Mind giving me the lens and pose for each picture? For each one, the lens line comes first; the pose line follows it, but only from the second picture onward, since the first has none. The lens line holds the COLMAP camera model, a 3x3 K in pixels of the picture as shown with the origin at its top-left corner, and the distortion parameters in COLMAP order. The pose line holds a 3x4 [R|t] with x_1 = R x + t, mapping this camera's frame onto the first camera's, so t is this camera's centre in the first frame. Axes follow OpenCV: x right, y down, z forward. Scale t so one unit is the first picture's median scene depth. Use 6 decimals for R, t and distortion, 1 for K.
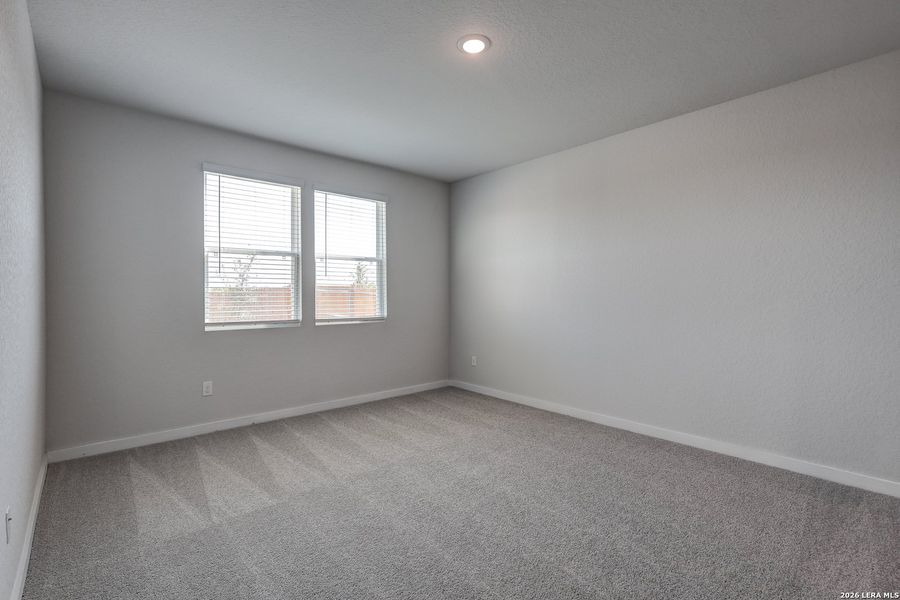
lens RADIAL K [[416.5, 0, 448.0], [0, 416.5, 298.9], [0, 0, 1]] dist [0.001420, -0.000015]
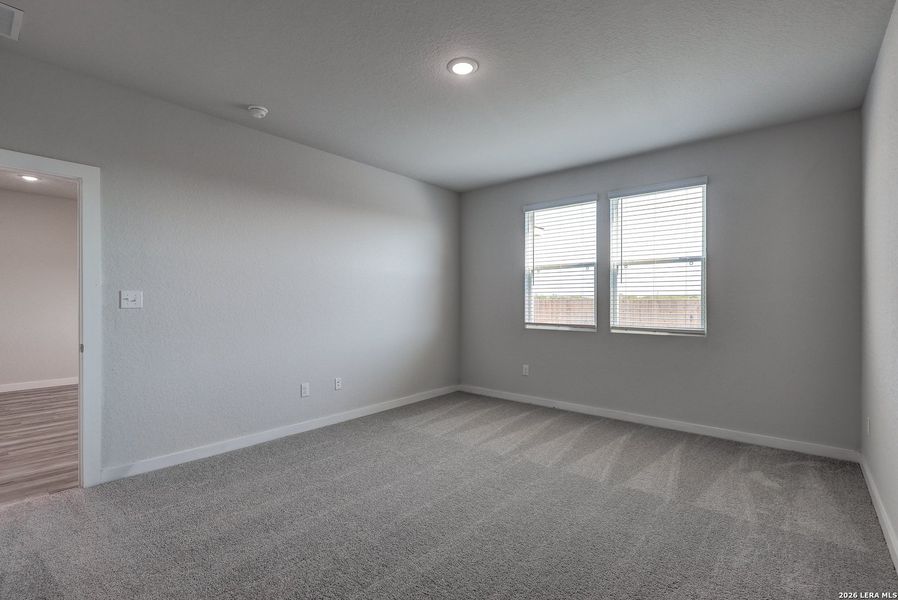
lens RADIAL K [[415.6, 0, 441.7], [0, 415.6, 301.0], [0, 0, 1]] dist [0.001420, -0.000015]
pose [[0.145151, -0.004493, -0.989399, 0.639811], [-0.016288, 0.999843, -0.006930, 0.001506], [0.989275, 0.017121, 0.145055, 0.460548]]
